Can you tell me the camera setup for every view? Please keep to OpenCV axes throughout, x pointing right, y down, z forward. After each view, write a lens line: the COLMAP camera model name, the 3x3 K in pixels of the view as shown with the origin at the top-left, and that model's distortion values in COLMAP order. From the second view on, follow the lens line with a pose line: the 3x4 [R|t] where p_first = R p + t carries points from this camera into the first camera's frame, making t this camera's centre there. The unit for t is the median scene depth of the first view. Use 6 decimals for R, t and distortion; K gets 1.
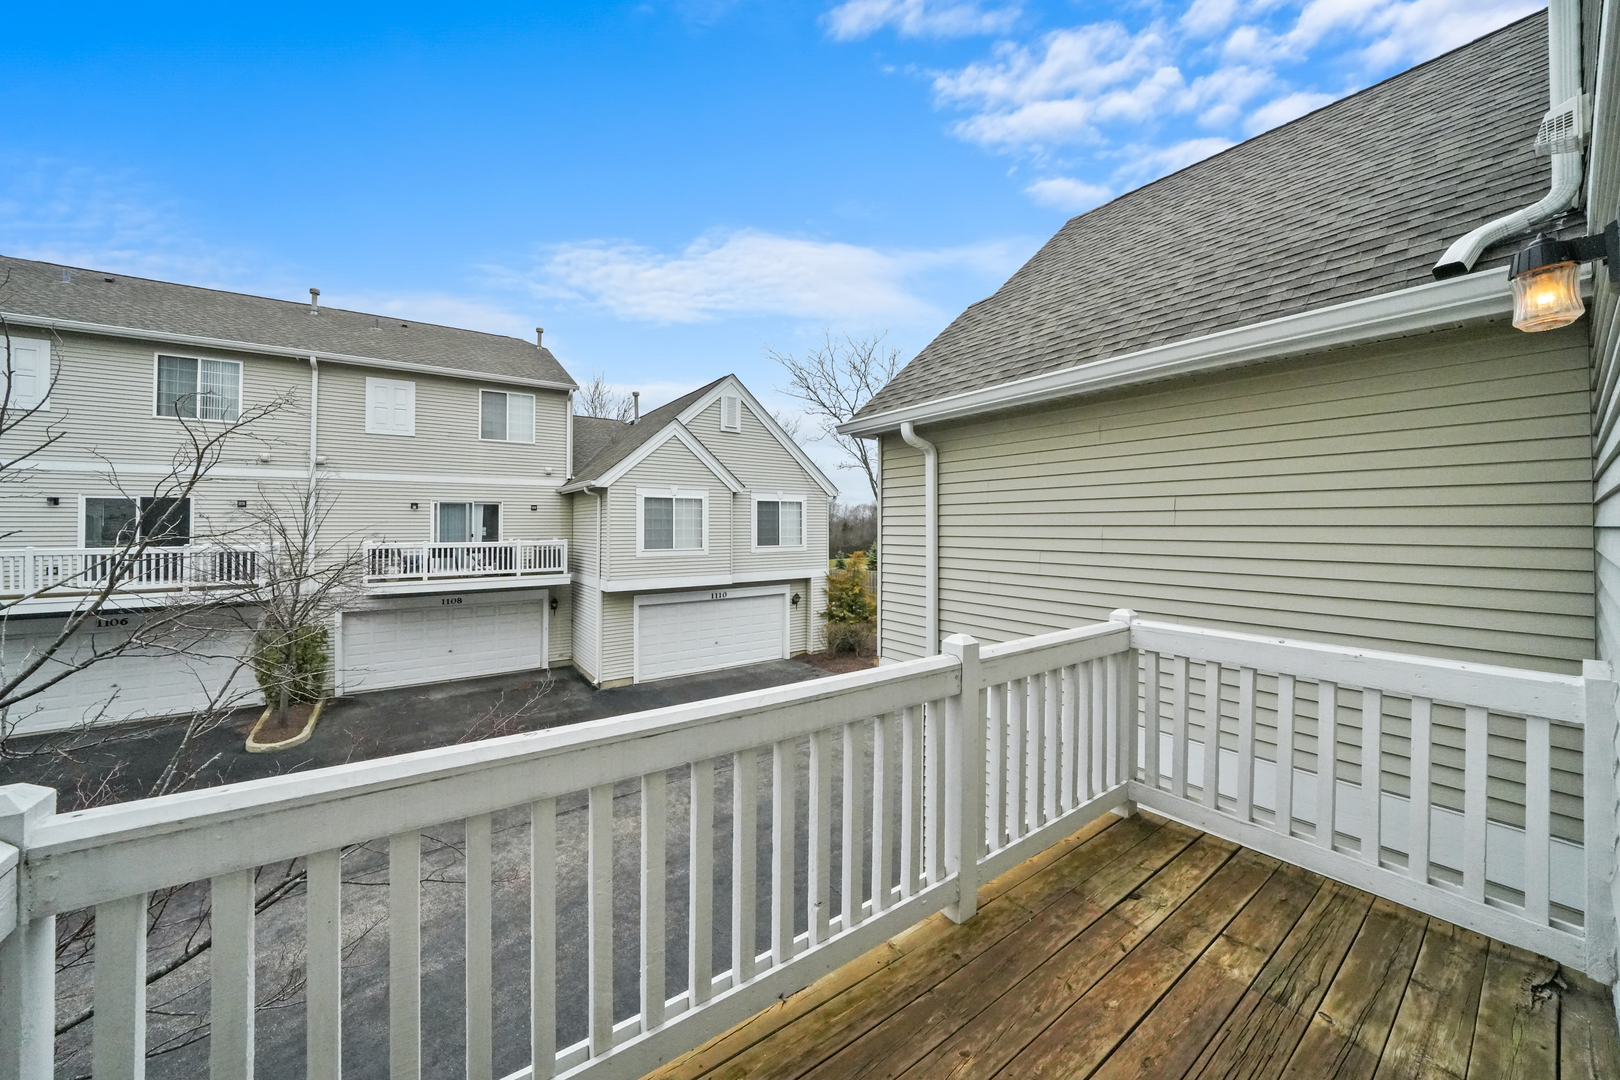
lens RADIAL K [[581.6, 0, 810.2], [0, 581.6, 528.7], [0, 0, 1]] dist [-0.002445, -0.000219]
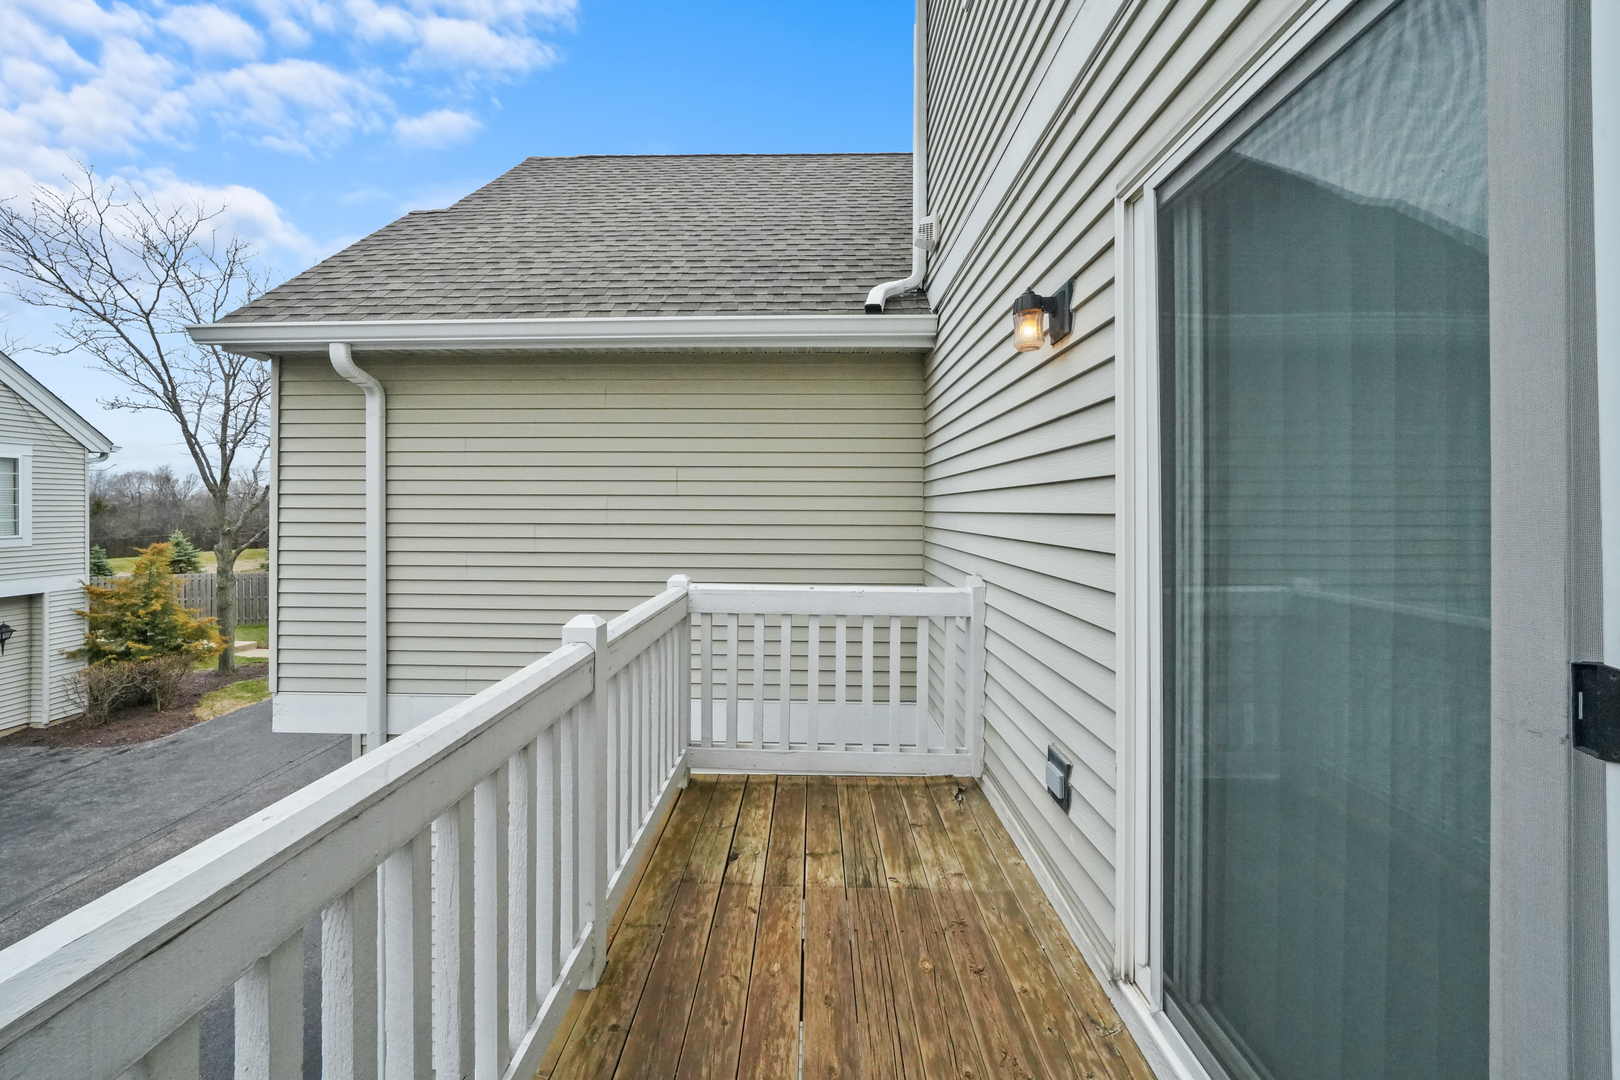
lens RADIAL K [[630.5, 0, 801.1], [0, 630.5, 516.7], [0, 0, 1]] dist [-0.000715, -0.000026]
pose [[0.610895, -0.006383, 0.791686, -0.147590], [0.001461, 0.999975, 0.006934, 0.029453], [-0.791710, -0.003079, 0.610889, 0.169327]]
